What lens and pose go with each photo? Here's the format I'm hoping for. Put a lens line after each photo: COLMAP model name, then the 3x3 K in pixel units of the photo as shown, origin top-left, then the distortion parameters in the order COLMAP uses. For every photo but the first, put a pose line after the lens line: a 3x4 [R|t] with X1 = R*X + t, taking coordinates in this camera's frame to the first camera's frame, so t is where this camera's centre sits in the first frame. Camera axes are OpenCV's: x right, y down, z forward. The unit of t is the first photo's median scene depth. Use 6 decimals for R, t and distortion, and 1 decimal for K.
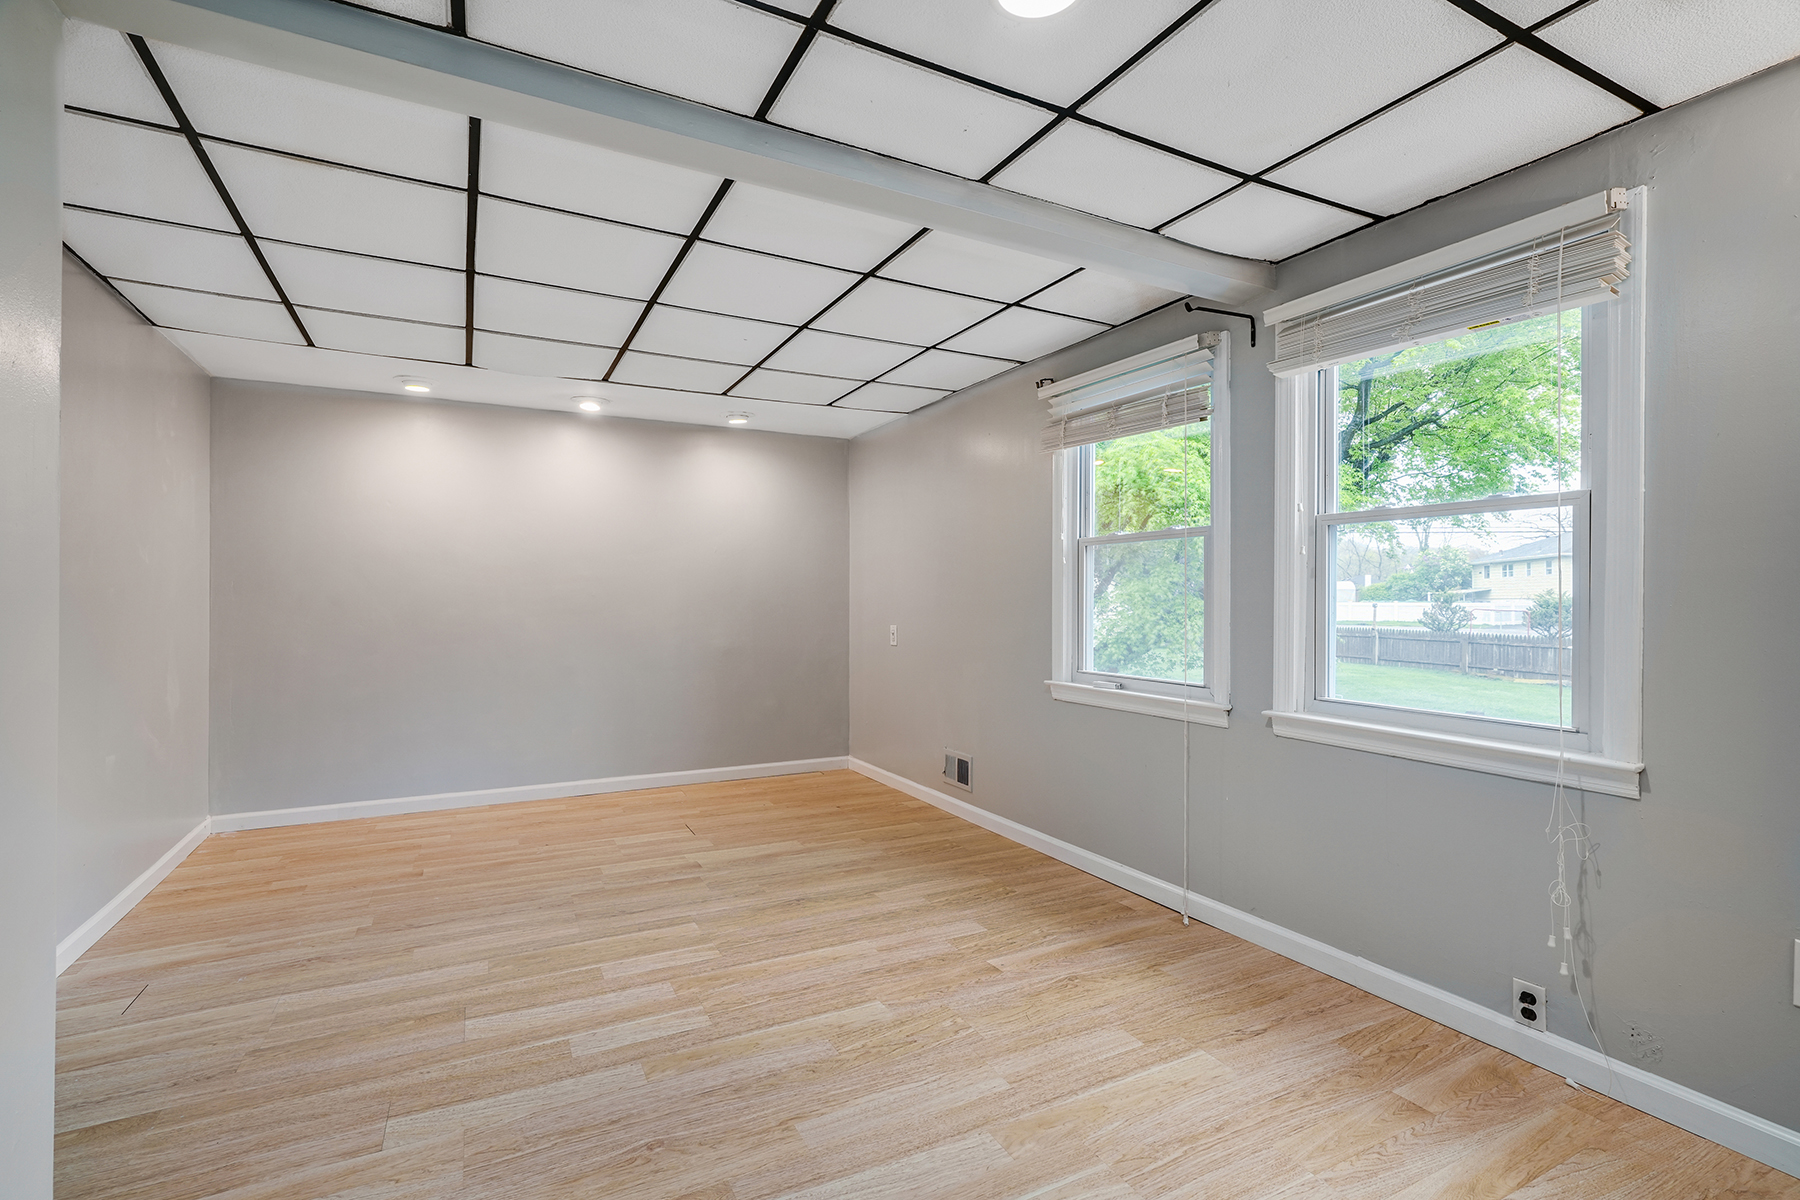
lens RADIAL K [[830.3, 0, 896.5], [0, 830.3, 599.8], [0, 0, 1]] dist [-0.006209, 0.003468]
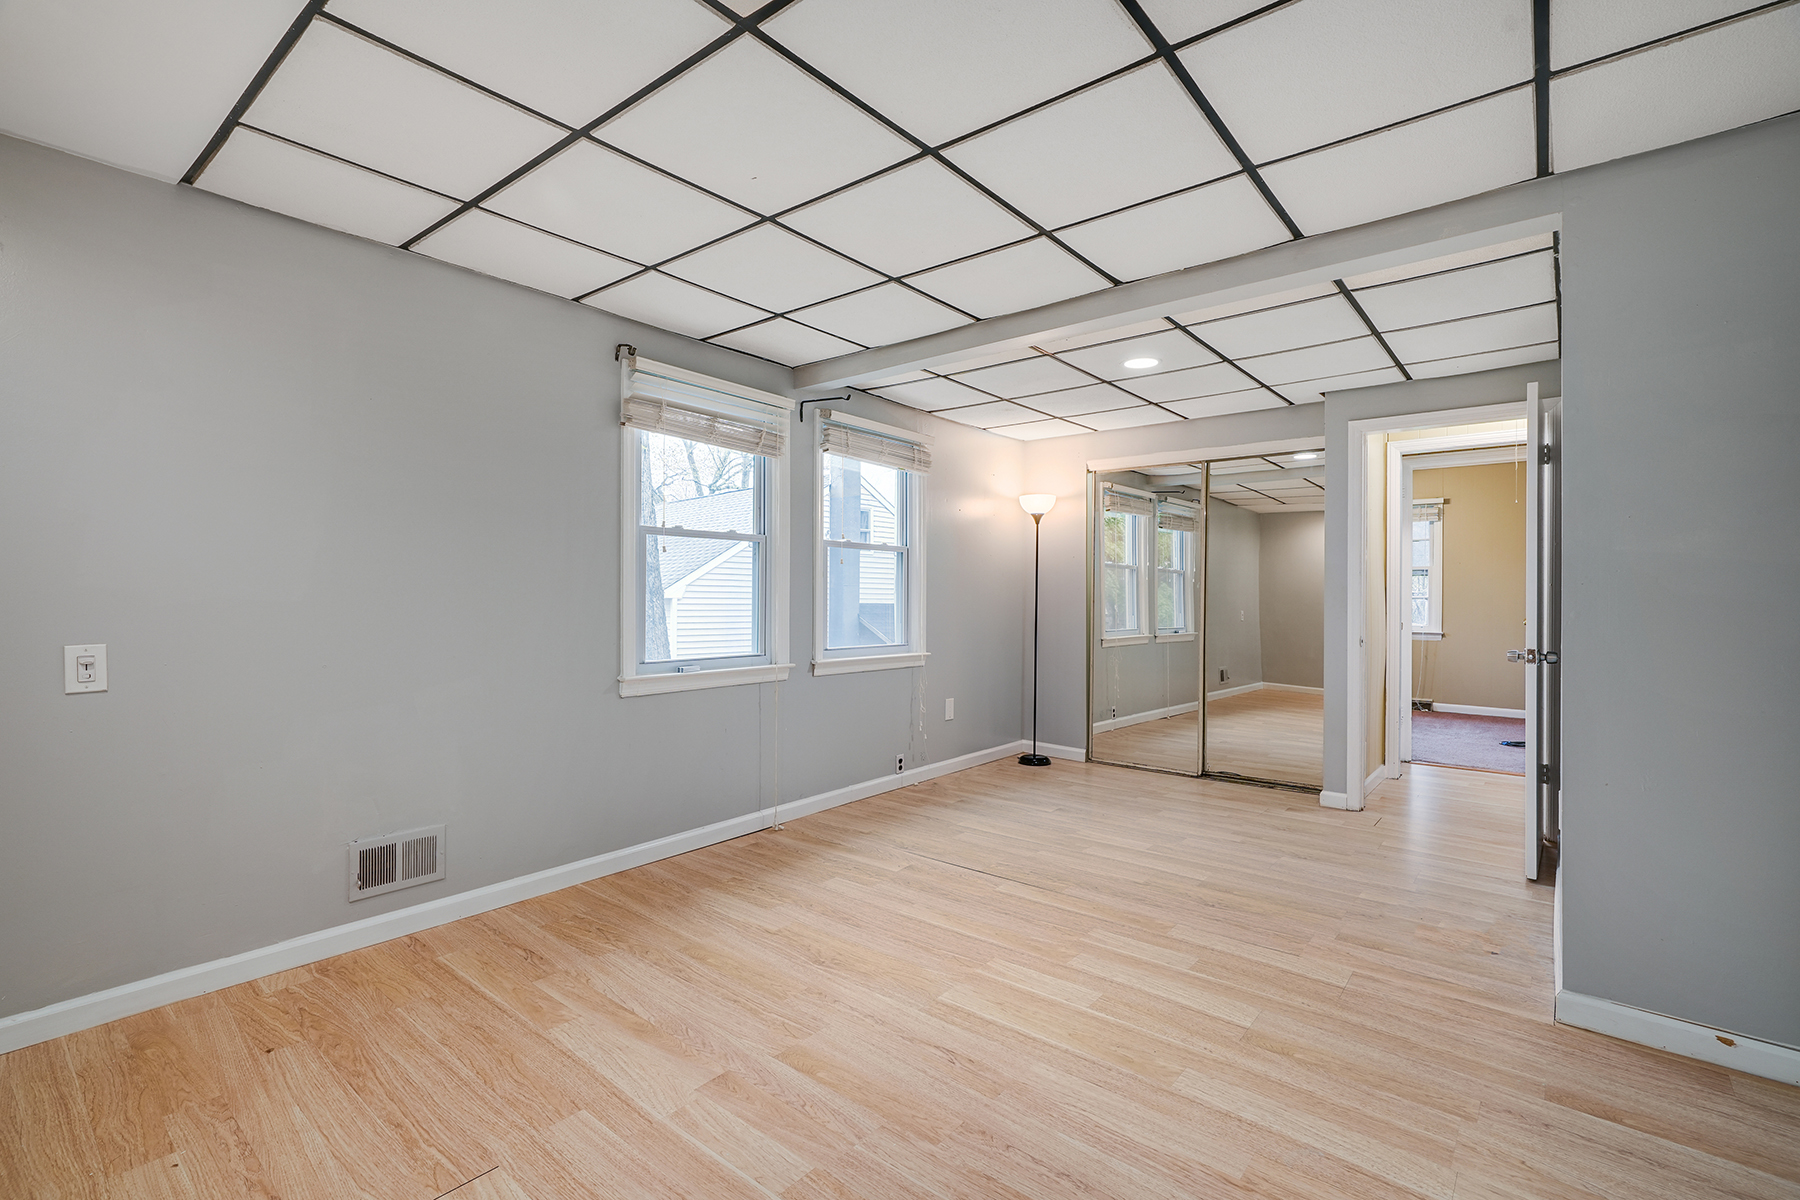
lens RADIAL K [[830.3, 0, 888.4], [0, 830.3, 596.9], [0, 0, 1]] dist [-0.006209, 0.003468]
pose [[-0.402046, -0.006423, 0.915597, -1.044503], [-0.006796, 0.999969, 0.004030, 0.004309], [-0.915594, -0.004602, -0.402077, 1.504208]]
